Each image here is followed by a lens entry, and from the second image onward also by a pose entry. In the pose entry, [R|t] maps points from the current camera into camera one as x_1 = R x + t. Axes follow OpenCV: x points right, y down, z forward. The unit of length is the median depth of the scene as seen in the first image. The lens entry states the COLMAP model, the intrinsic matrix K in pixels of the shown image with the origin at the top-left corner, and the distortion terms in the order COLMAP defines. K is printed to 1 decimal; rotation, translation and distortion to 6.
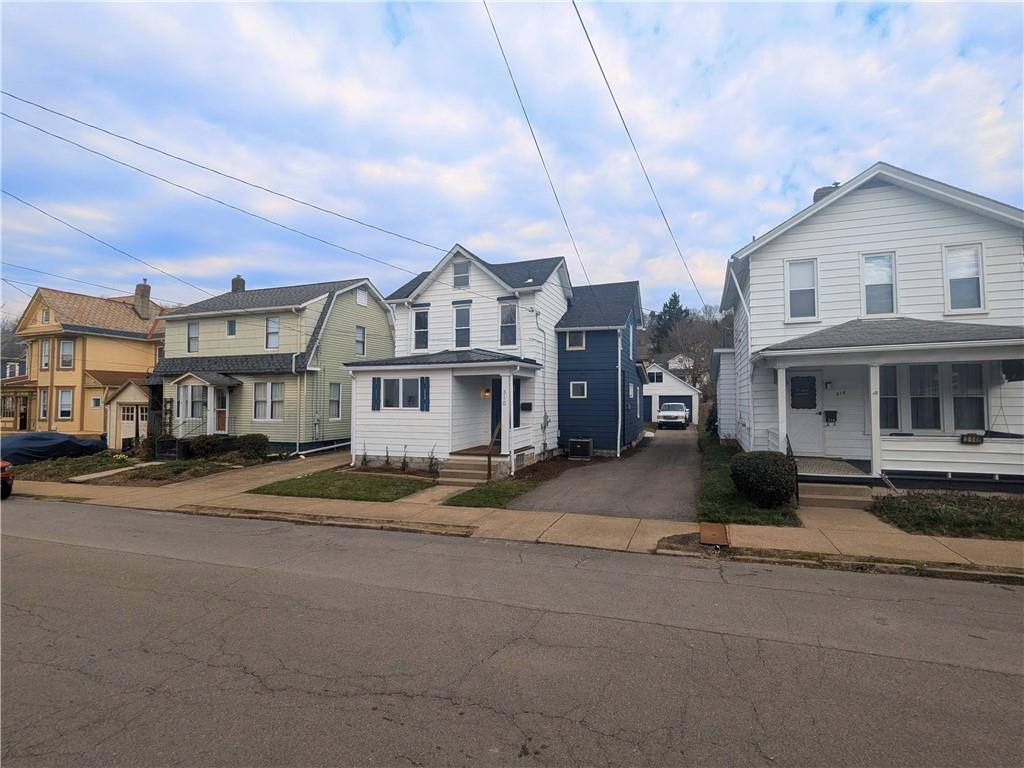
lens RADIAL K [[486.4, 0, 514.3], [0, 486.4, 381.4], [0, 0, 1]] dist [-0.001615, -0.000085]
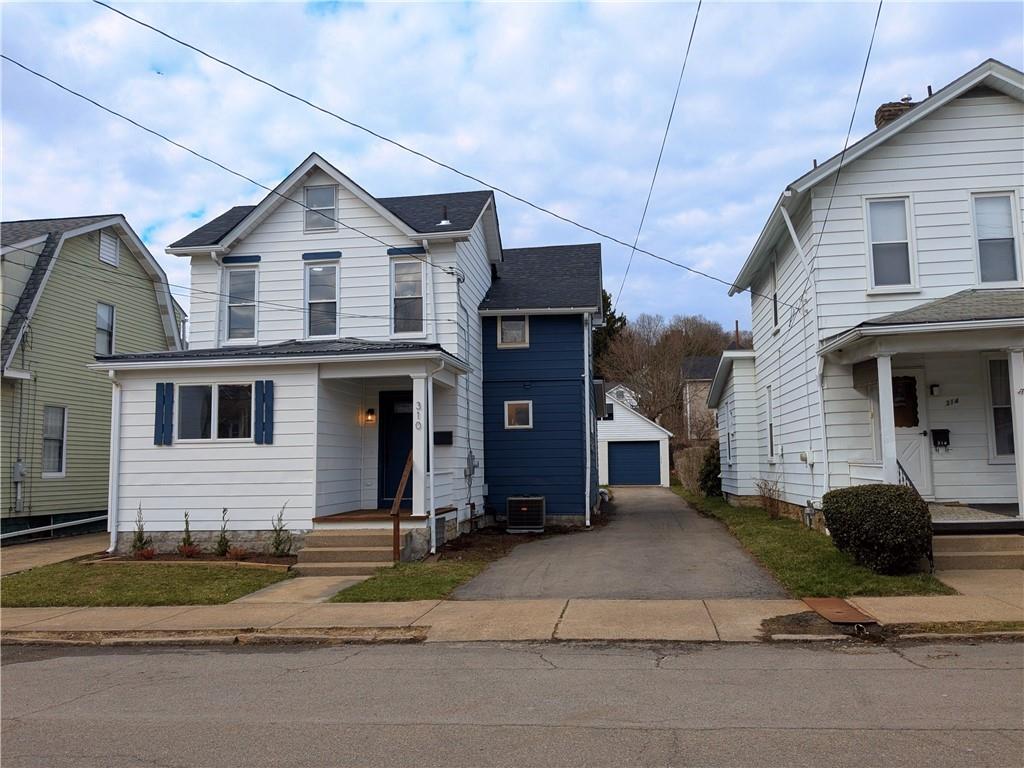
lens RADIAL K [[810.6, 0, 512.0], [0, 810.6, 384.0], [0, 0, 1]] dist [0.062009, -0.103525]
pose [[0.976092, 0.008578, 0.217188, -0.105996], [0.005726, 0.997859, -0.065144, 0.052349], [-0.217282, 0.064830, 0.973954, 0.048620]]
